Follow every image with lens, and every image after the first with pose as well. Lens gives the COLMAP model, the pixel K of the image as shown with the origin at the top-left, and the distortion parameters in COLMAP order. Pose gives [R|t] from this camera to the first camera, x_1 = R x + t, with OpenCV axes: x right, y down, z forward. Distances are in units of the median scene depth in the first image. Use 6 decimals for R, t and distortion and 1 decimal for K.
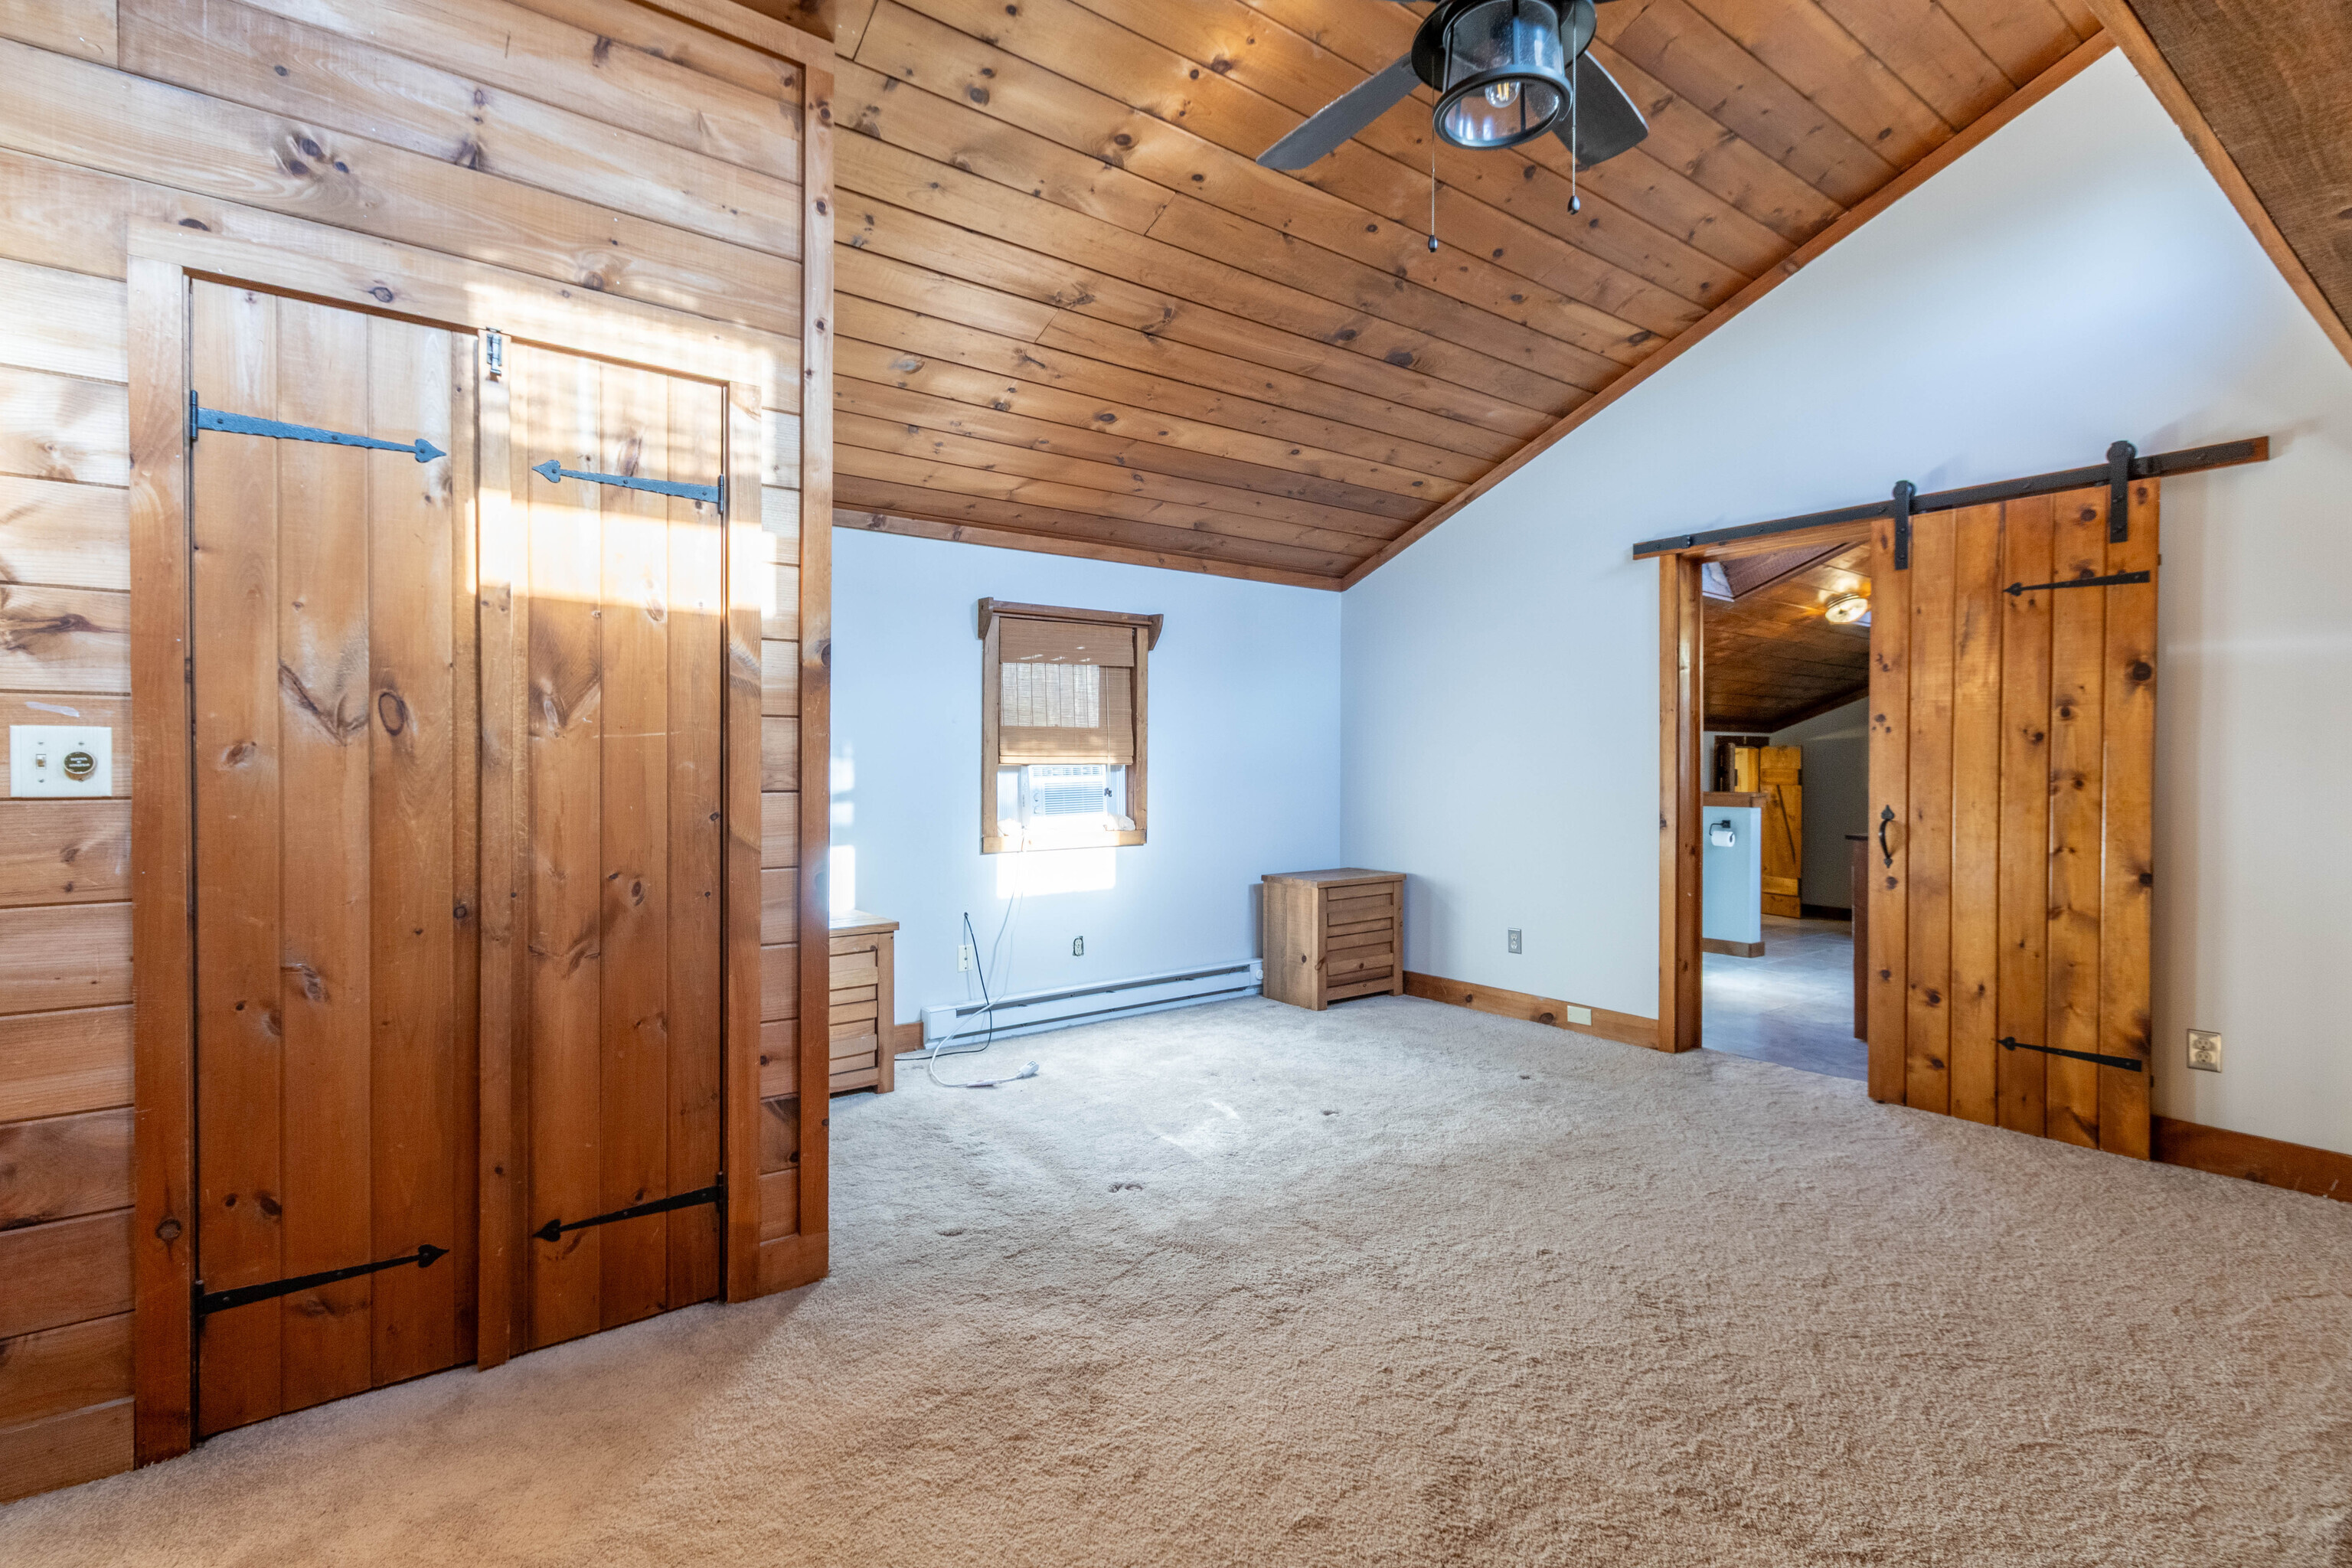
lens RADIAL K [[1113.1, 0, 1179.2], [0, 1113.1, 774.7], [0, 0, 1]] dist [0.005500, 0.000320]
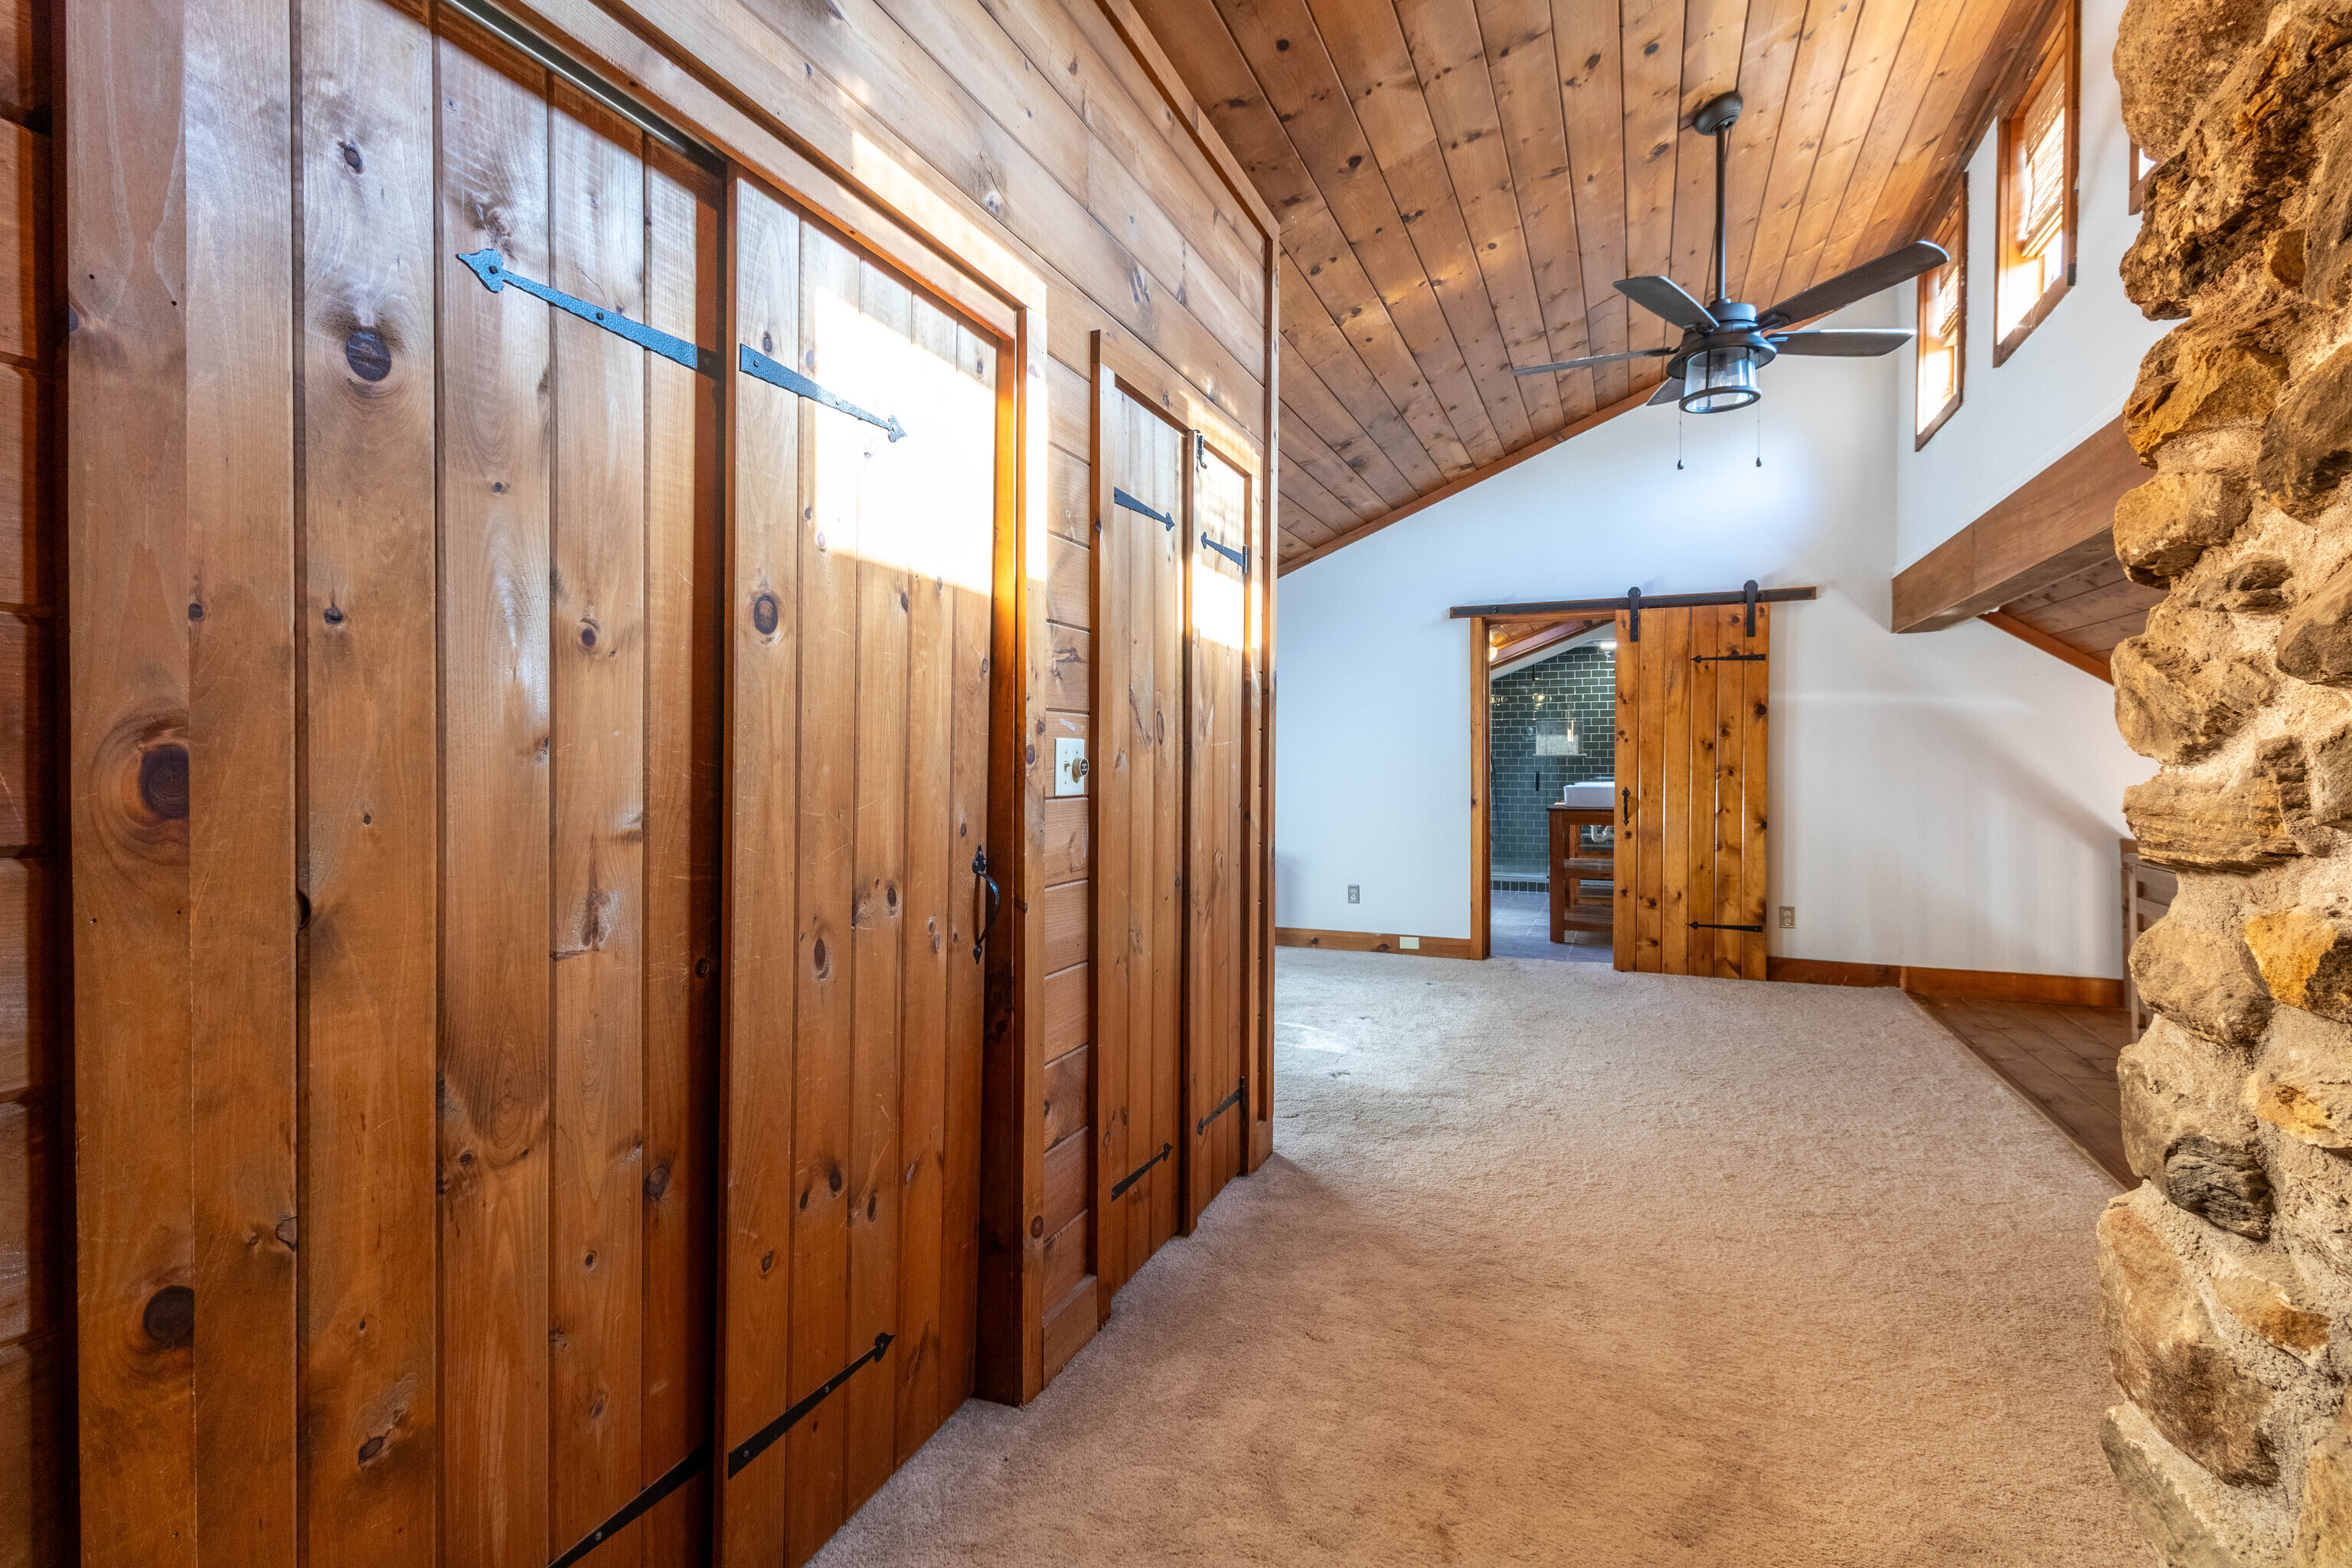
lens RADIAL K [[1113.1, 0, 1161.8], [0, 1113.1, 774.9], [0, 0, 1]] dist [0.005500, 0.000320]
pose [[0.864405, -0.009255, 0.502711, -0.851213], [0.007660, 0.999957, 0.005237, -0.004237], [-0.502738, -0.000676, 0.864438, -0.062875]]
